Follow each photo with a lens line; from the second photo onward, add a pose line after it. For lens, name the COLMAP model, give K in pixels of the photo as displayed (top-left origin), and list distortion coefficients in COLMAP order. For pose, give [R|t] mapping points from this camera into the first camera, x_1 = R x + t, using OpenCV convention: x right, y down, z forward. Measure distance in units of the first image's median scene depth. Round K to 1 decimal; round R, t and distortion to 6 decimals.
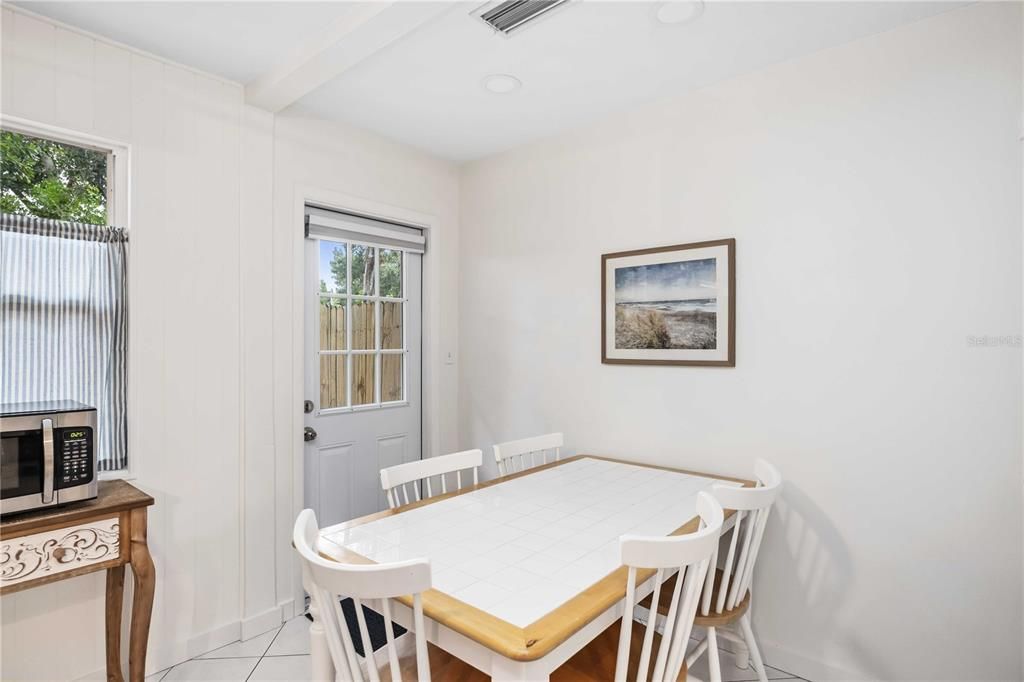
lens RADIAL K [[528.4, 0, 514.5], [0, 528.4, 345.1], [0, 0, 1]] dist [0.002761, -0.000914]
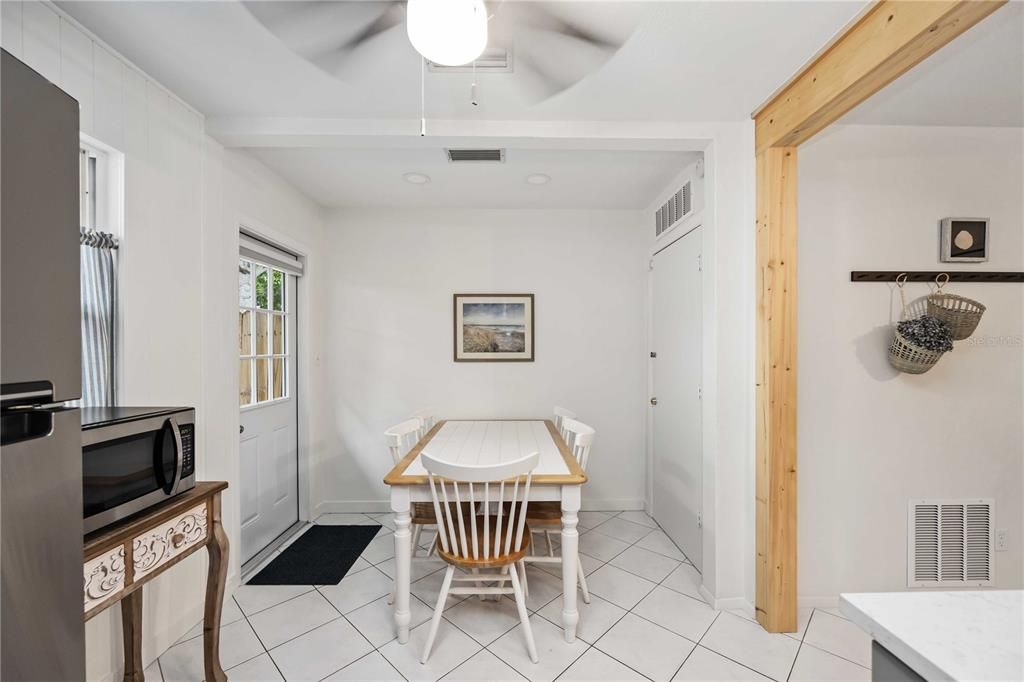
lens RADIAL K [[417.8, 0, 515.5], [0, 417.8, 353.0], [0, 0, 1]] dist [0.001050, 0.000487]
pose [[0.748860, -0.007234, 0.662688, -0.586196], [0.002585, 0.999965, 0.007995, -0.001294], [-0.662723, -0.004274, 0.748853, -0.081630]]
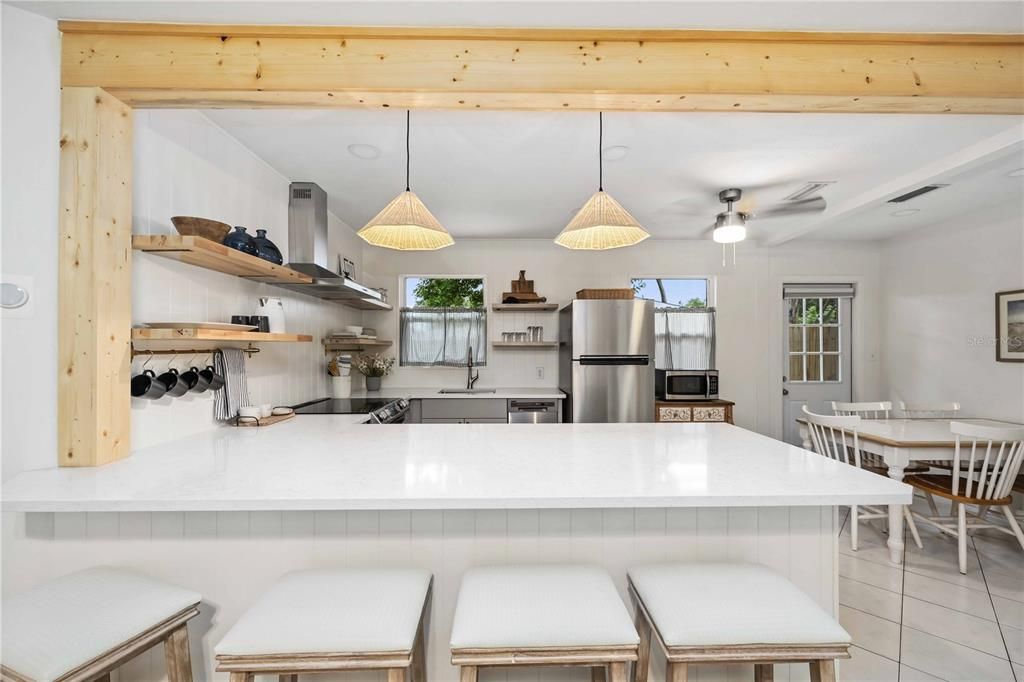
lens RADIAL K [[417.8, 0, 512.5], [0, 417.8, 345.1], [0, 0, 1]] dist [0.001050, 0.000487]
pose [[0.660684, -0.007757, -0.750624, 0.162913], [-0.000845, 0.999938, -0.011077, 0.001309], [0.750664, 0.007953, 0.660636, -1.012567]]
